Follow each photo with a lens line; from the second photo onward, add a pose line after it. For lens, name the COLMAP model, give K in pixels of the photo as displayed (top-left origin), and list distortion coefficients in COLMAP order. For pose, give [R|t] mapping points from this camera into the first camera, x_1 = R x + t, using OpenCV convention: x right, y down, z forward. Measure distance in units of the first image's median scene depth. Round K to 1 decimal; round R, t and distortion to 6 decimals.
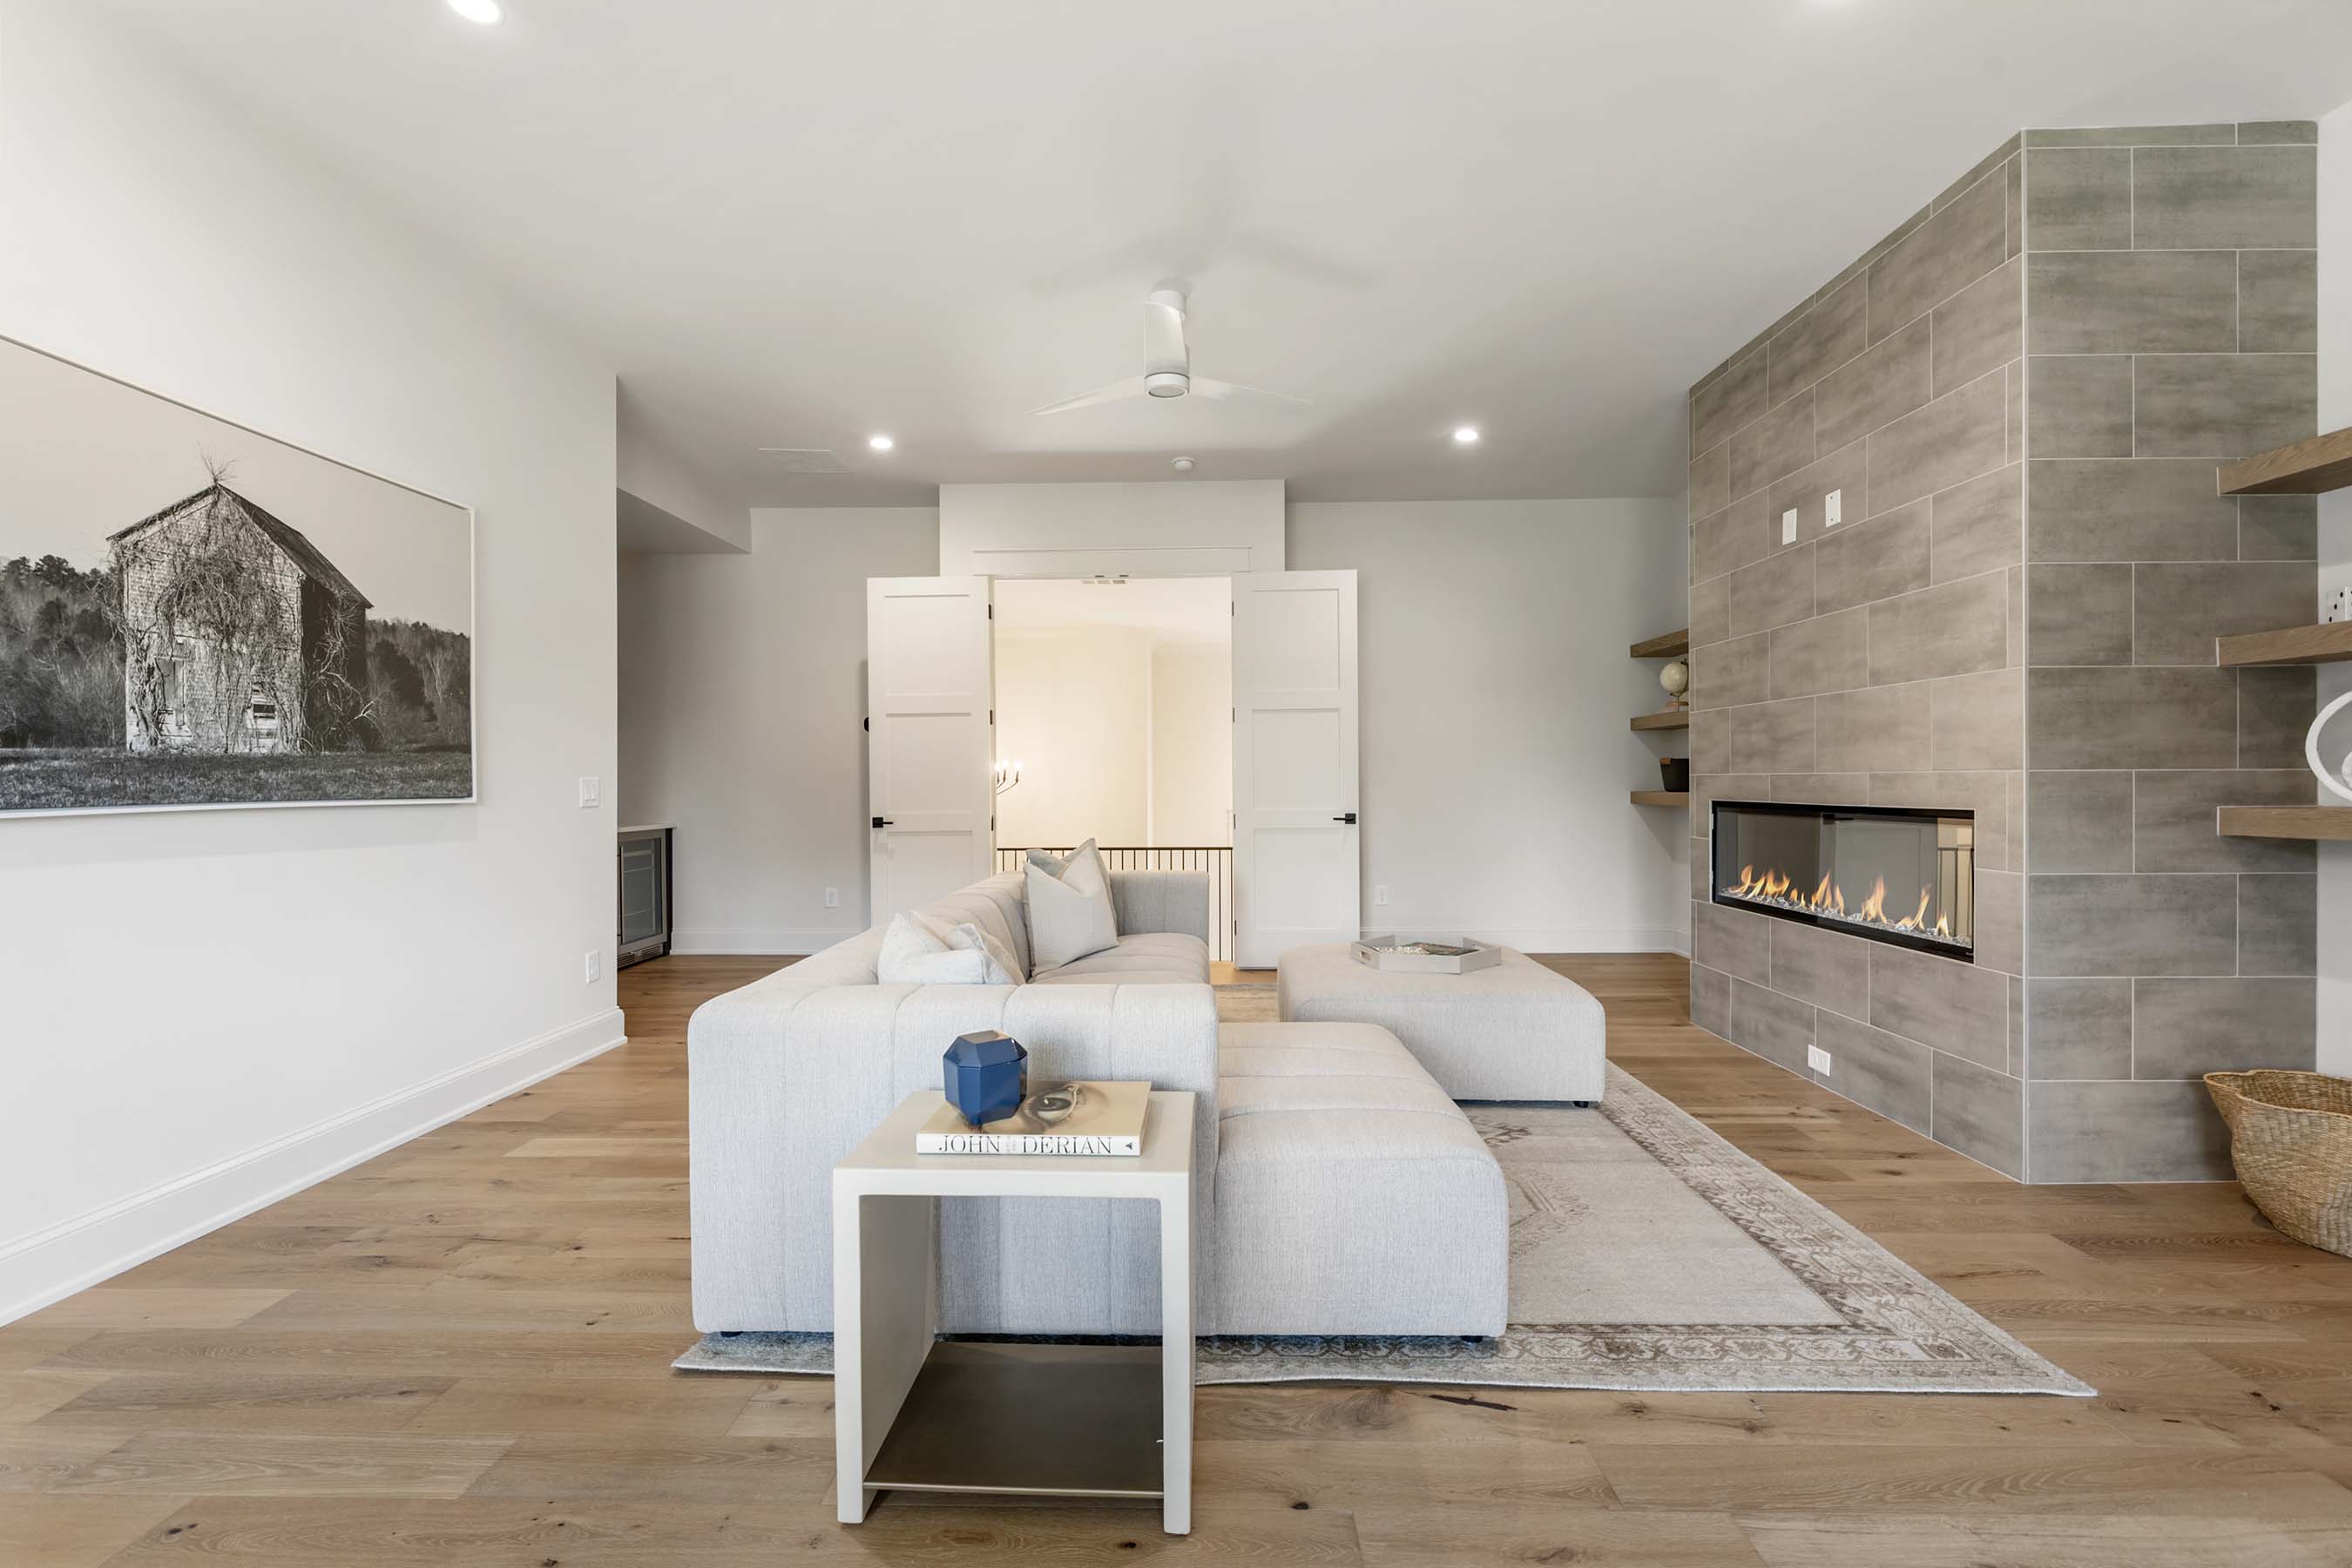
lens RADIAL K [[991.2, 0, 1179.1], [0, 991.2, 782.6], [0, 0, 1]] dist [-0.001635, -0.000201]
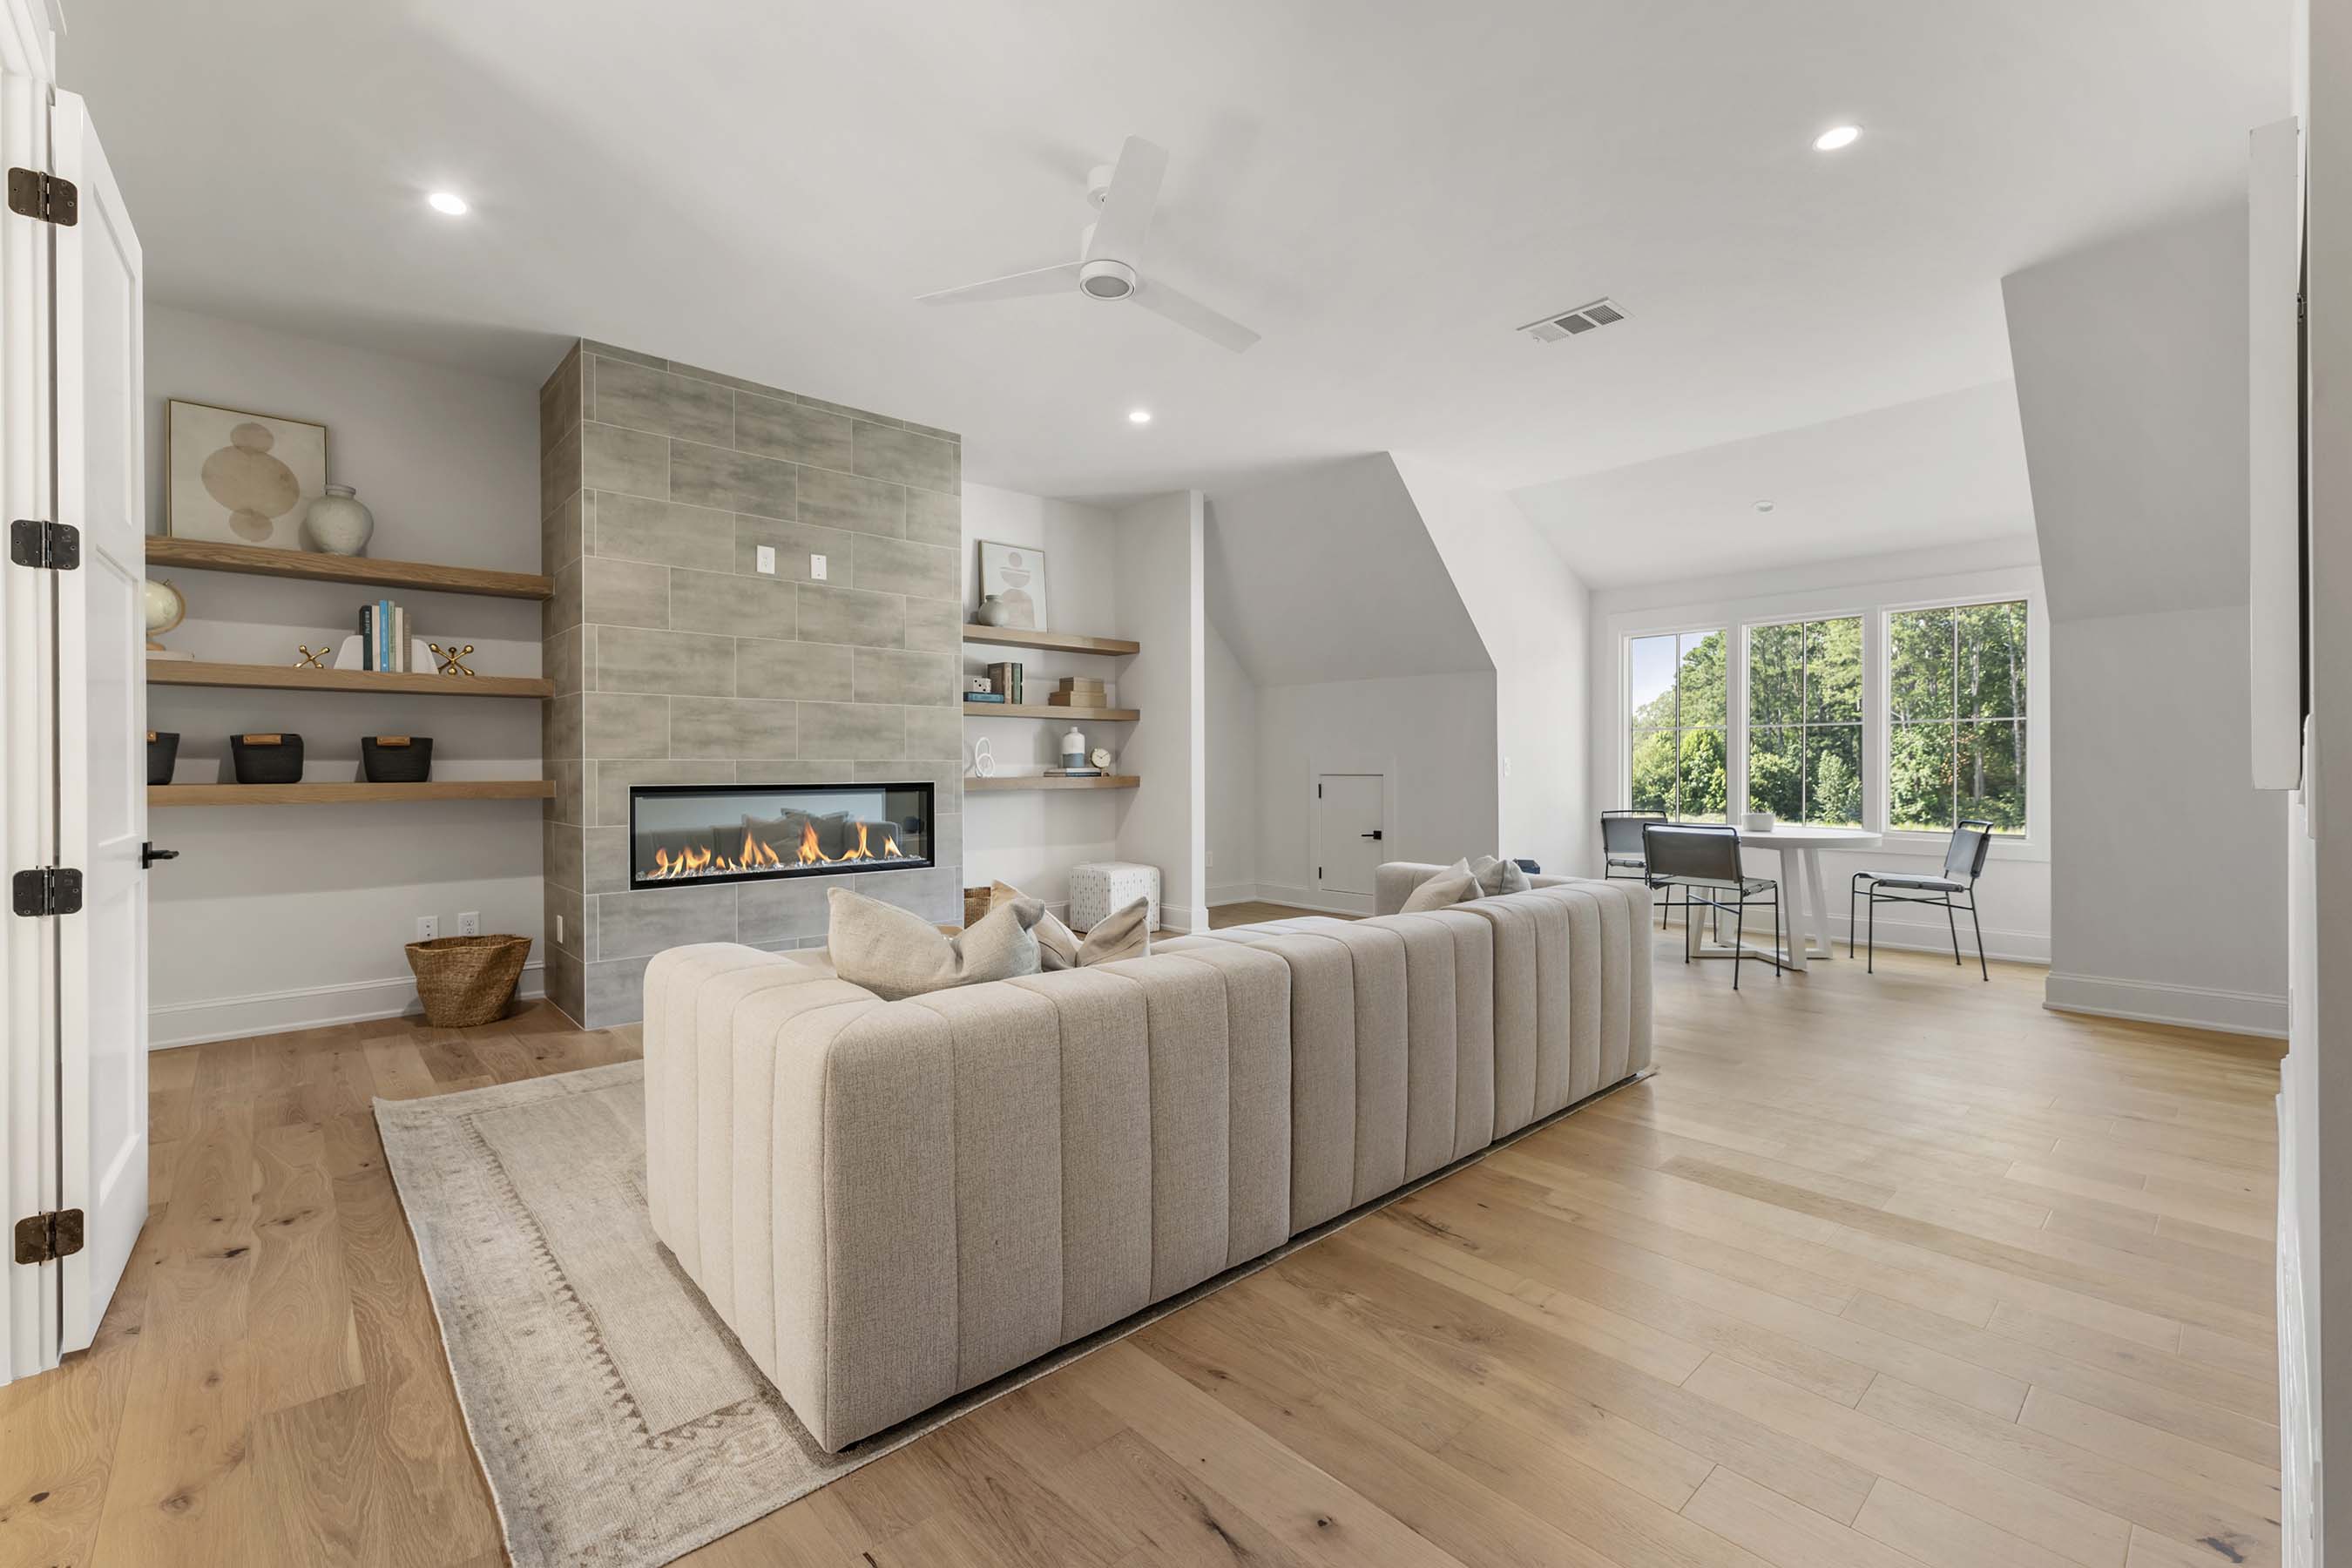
lens RADIAL K [[997.3, 0, 1162.1], [0, 997.3, 768.5], [0, 0, 1]] dist [0.000689, 0.000011]
pose [[-0.678297, 0.005314, 0.734768, -0.806952], [0.006932, 0.999976, -0.000832, 0.007365], [-0.734755, 0.004529, -0.678318, 1.900615]]
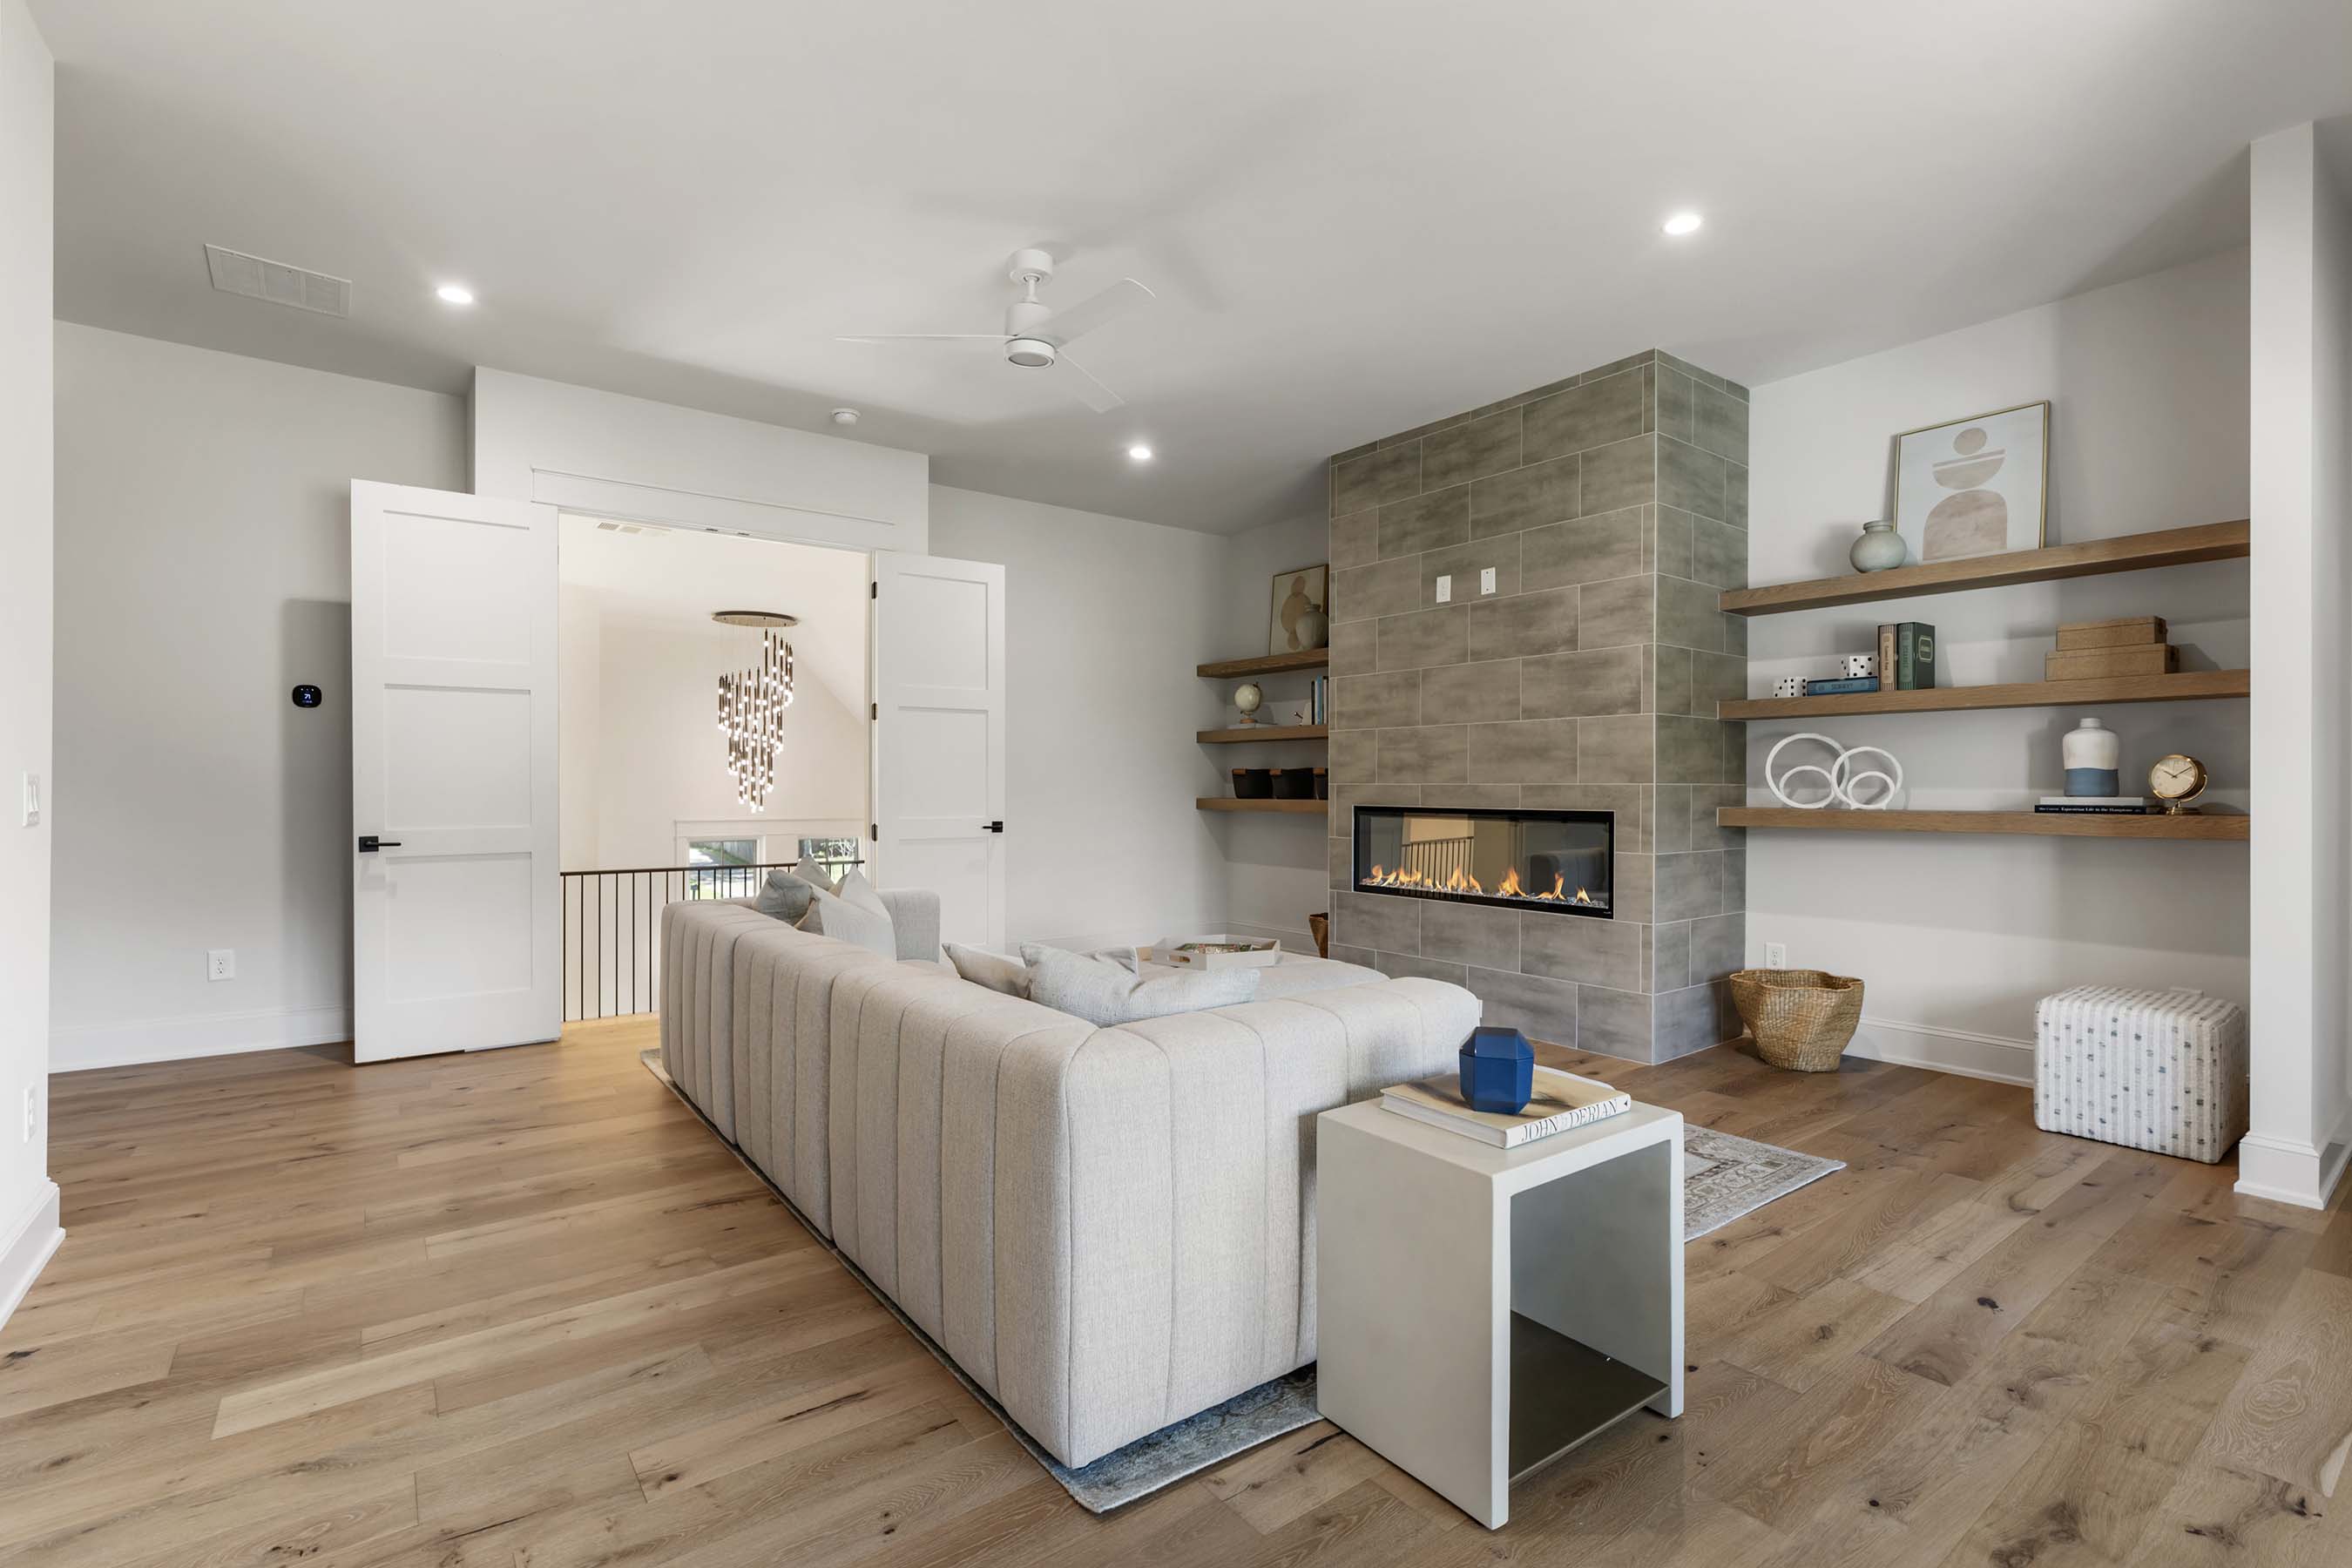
lens RADIAL K [[1068.1, 0, 1175.3], [0, 1068.1, 788.3], [0, 0, 1]] dist [0.000249, 0.000170]
pose [[0.786749, 0.006056, 0.617243, -0.634041], [-0.005601, 0.999981, -0.002673, 0.002338], [-0.617247, -0.001354, 0.786768, 0.176678]]
